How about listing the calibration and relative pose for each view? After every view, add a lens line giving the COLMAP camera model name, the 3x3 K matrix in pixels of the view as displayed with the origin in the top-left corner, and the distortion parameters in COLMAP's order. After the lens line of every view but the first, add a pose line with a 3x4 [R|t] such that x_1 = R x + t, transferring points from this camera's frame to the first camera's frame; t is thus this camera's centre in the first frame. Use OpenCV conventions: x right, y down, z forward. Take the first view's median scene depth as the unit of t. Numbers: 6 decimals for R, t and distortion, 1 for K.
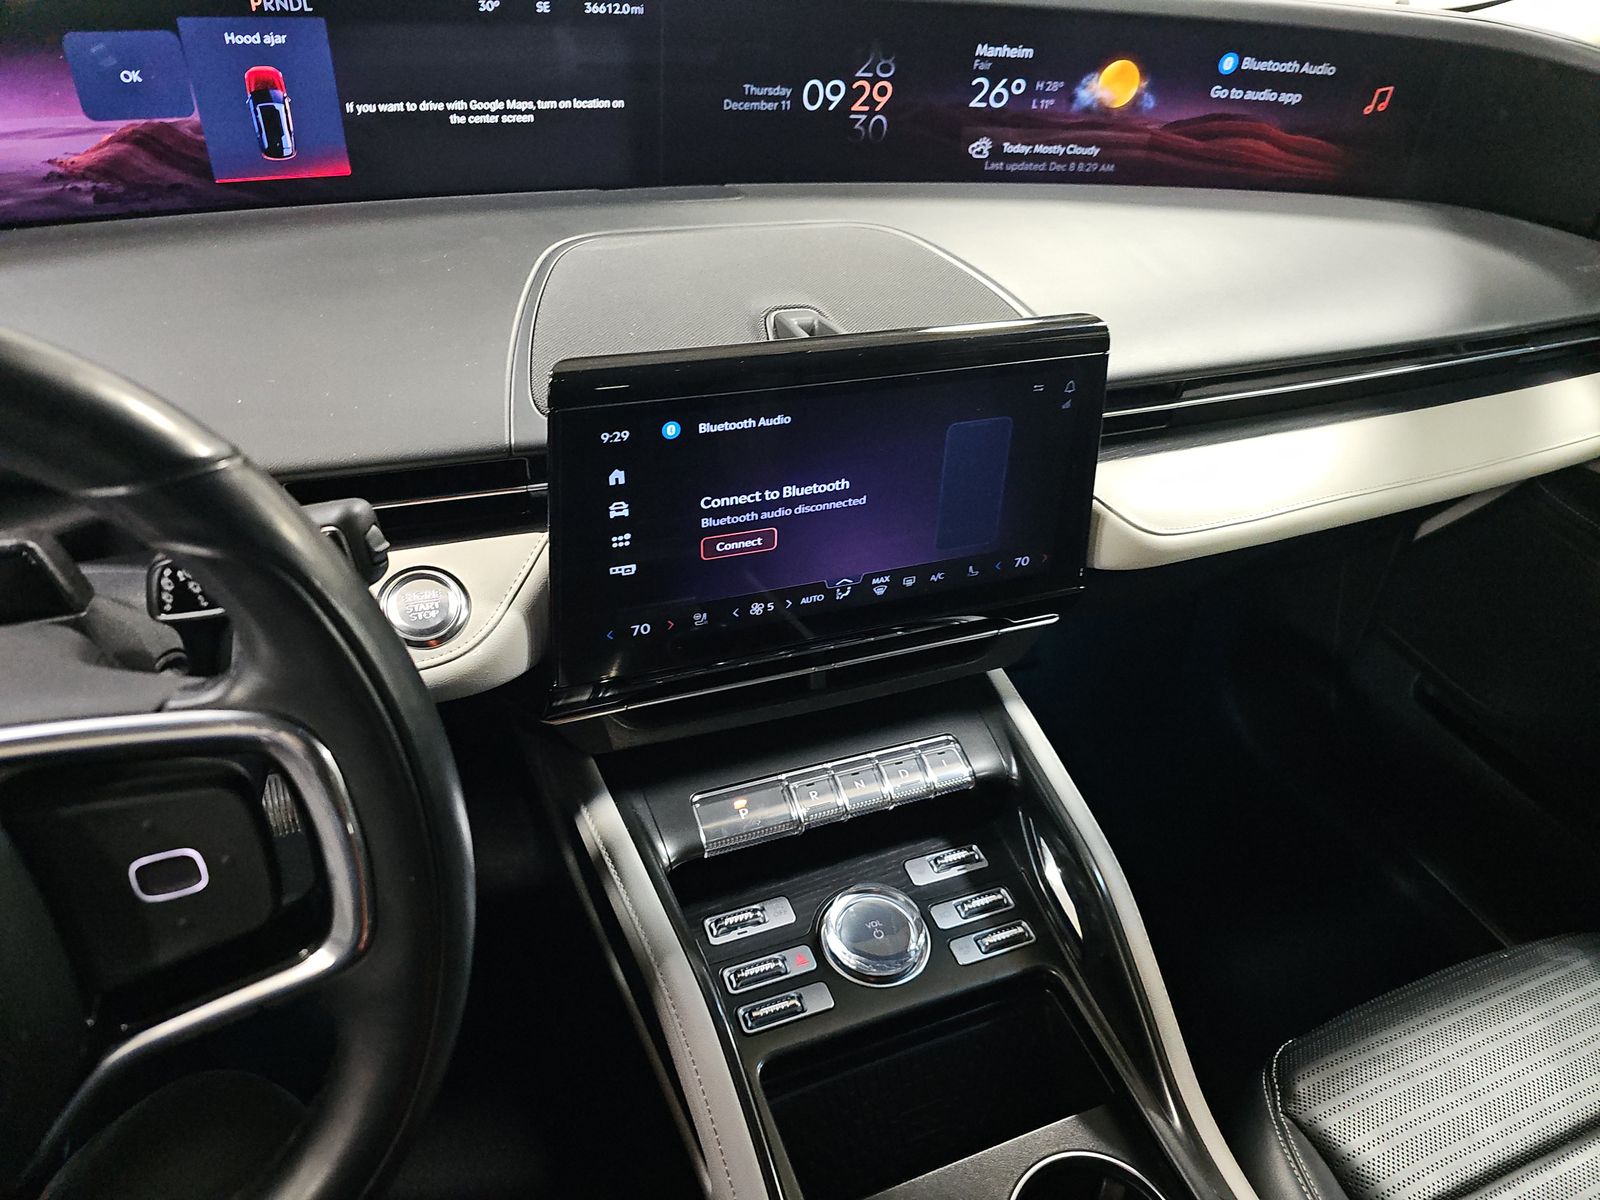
lens RADIAL K [[1042.7, 0, 802.1], [0, 1042.7, 609.1], [0, 0, 1]] dist [0.079171, -0.038495]
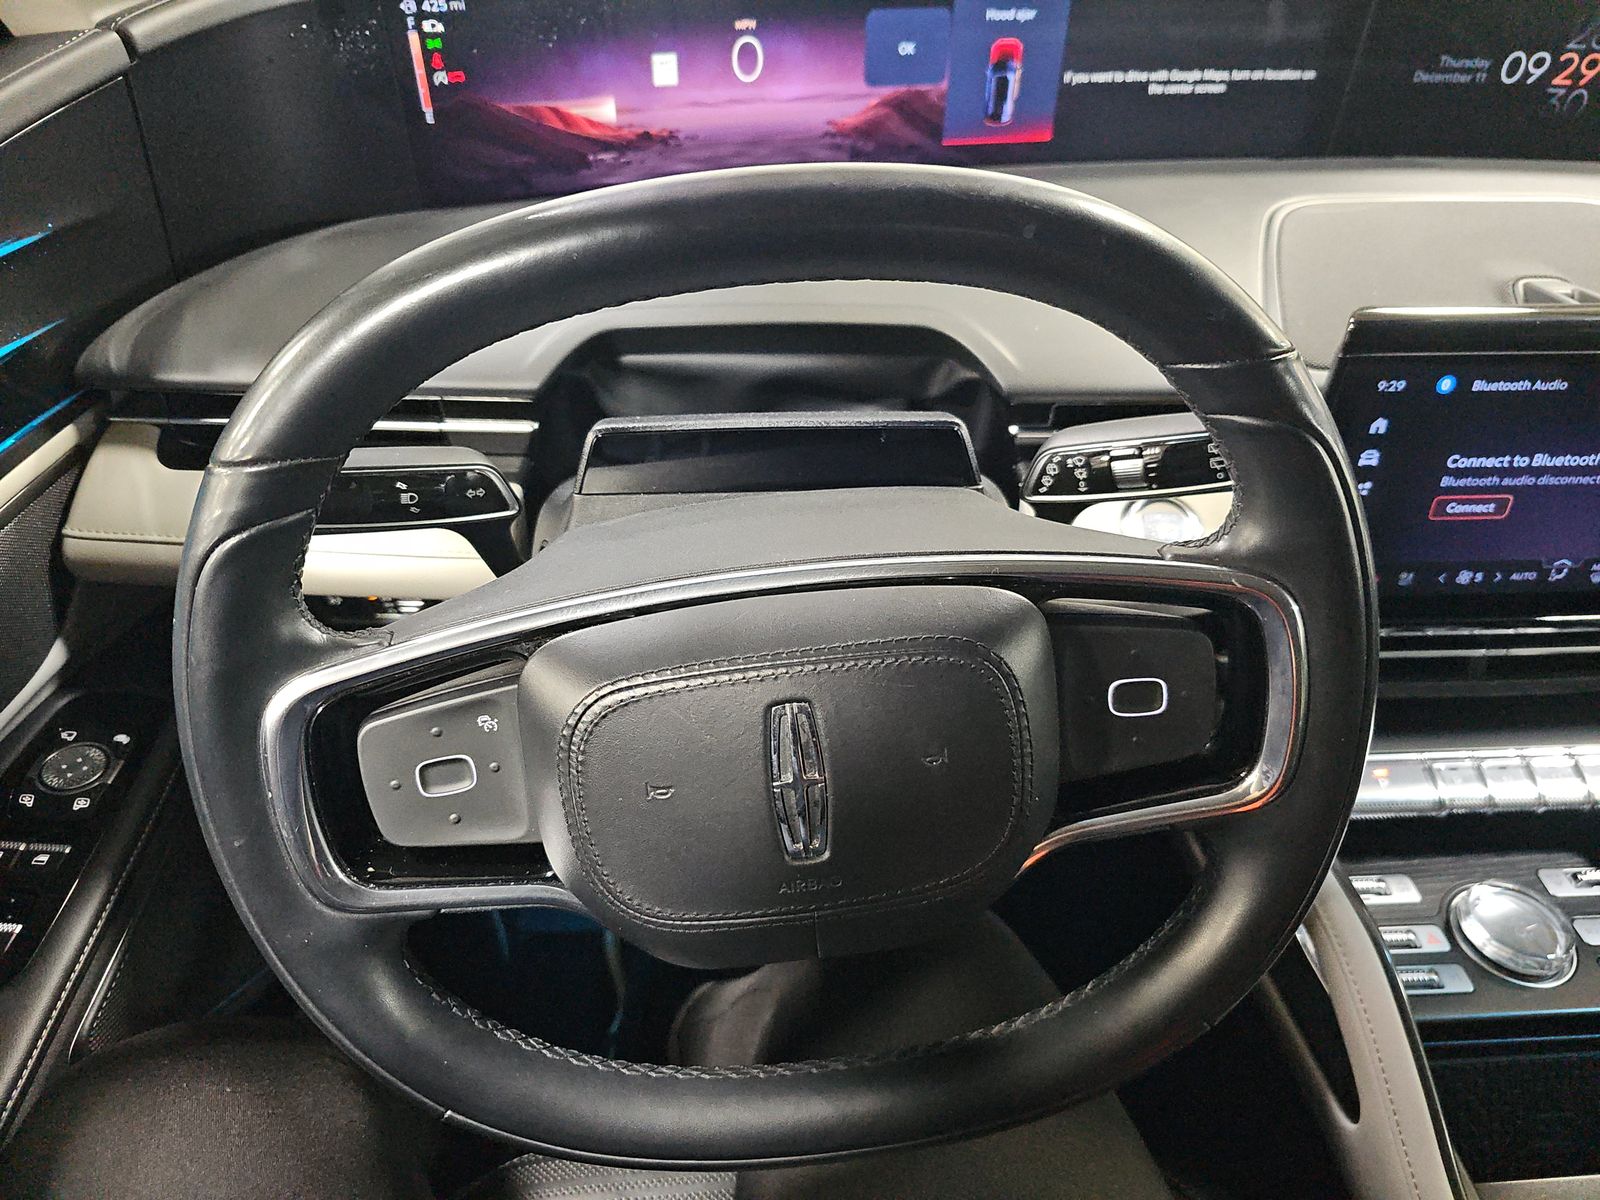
lens RADIAL K [[1056.8, 0, 951.9], [0, 1056.8, 602.0], [0, 0, 1]] dist [0.033112, -0.003663]
pose [[0.954582, 0.148093, -0.258538, -0.173954], [-0.147017, 0.988852, 0.023603, 0.050678], [0.259151, 0.015479, 0.965713, -0.069850]]
